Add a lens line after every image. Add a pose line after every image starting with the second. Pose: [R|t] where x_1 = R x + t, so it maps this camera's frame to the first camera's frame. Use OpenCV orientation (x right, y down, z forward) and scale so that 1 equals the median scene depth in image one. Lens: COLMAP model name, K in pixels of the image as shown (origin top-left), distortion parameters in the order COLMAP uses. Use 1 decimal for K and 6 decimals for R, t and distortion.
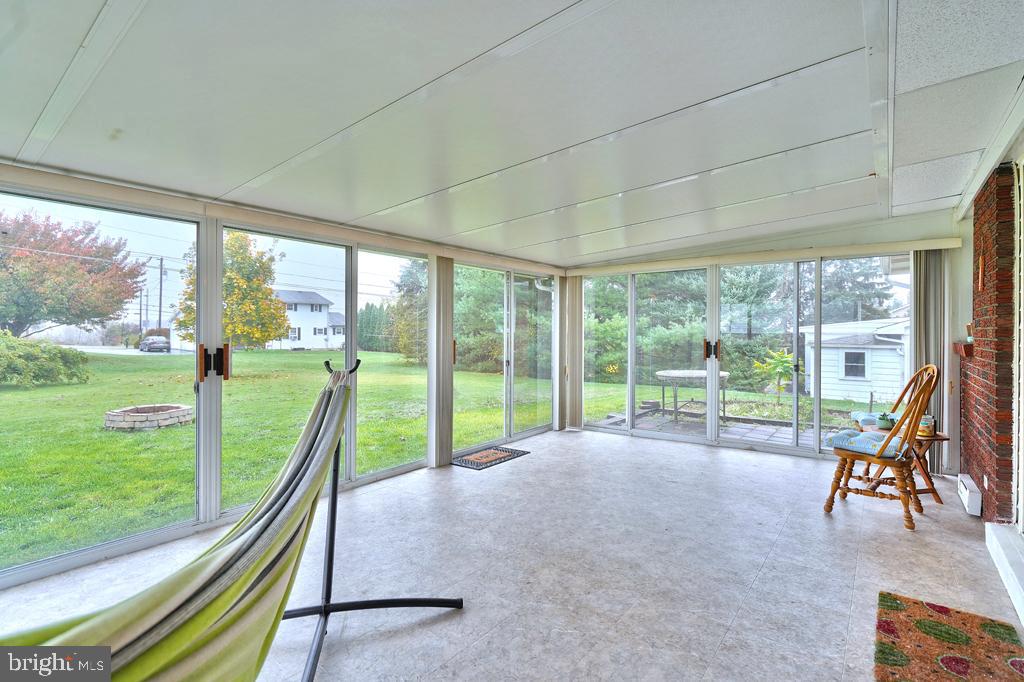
lens RADIAL K [[466.3, 0, 510.3], [0, 466.3, 338.6], [0, 0, 1]] dist [0.001968, 0.000737]
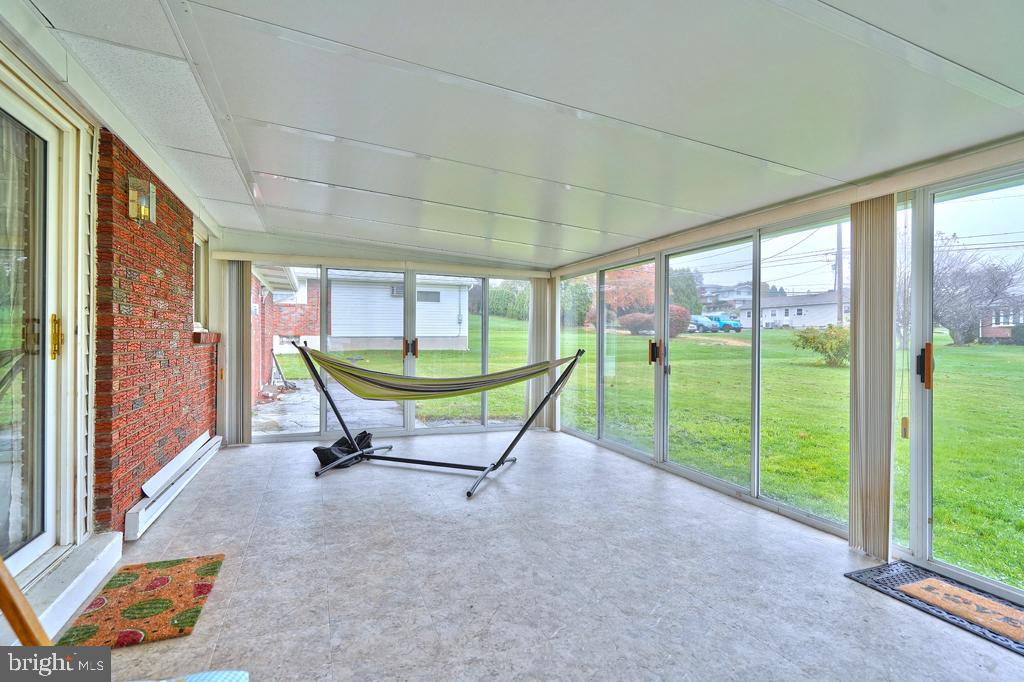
lens RADIAL K [[466.3, 0, 510.3], [0, 466.3, 338.6], [0, 0, 1]] dist [0.001968, 0.000737]
pose [[-0.472485, -0.006166, -0.881317, 0.994187], [-0.021285, 0.999764, 0.004417, 0.013154], [0.881081, 0.020846, -0.472505, 1.484670]]
